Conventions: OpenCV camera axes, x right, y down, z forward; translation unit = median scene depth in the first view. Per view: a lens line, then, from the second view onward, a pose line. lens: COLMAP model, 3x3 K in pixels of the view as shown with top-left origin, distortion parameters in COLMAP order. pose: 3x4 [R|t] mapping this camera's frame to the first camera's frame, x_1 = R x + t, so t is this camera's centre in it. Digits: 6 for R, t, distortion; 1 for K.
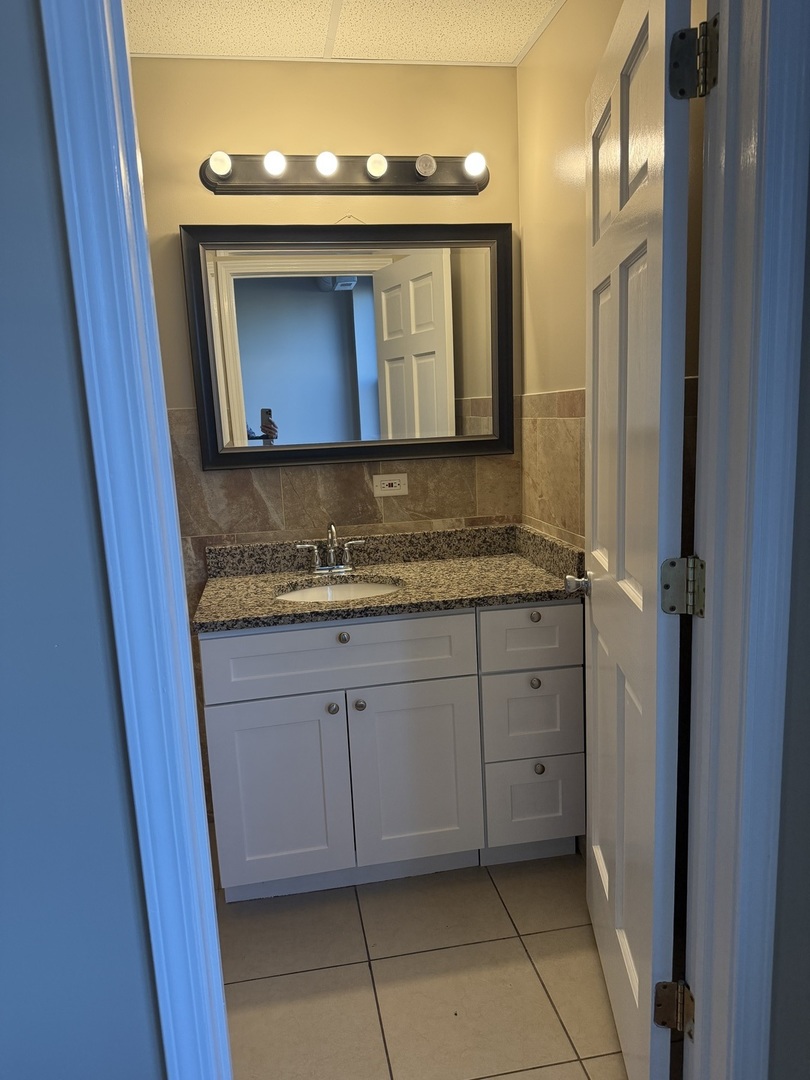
lens RADIAL K [[762.2, 0, 405.0], [0, 762.2, 540.0], [0, 0, 1]] dist [0.007796, -0.001081]
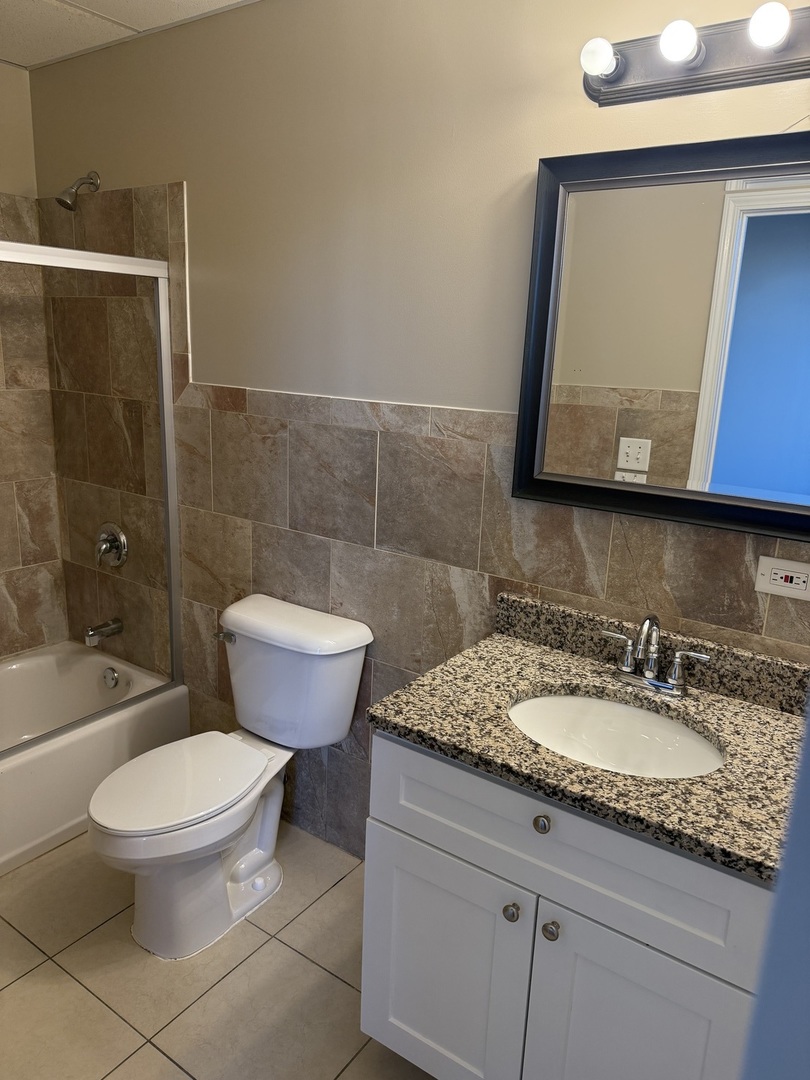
lens RADIAL K [[740.6, 0, 402.7], [0, 740.6, 523.9], [0, 0, 1]] dist [0.128934, -0.225534]
pose [[0.688883, 0.230344, -0.687300, 0.171882], [-0.183223, 0.972710, 0.142352, -0.146643], [0.701334, 0.027865, 0.712288, 0.388516]]
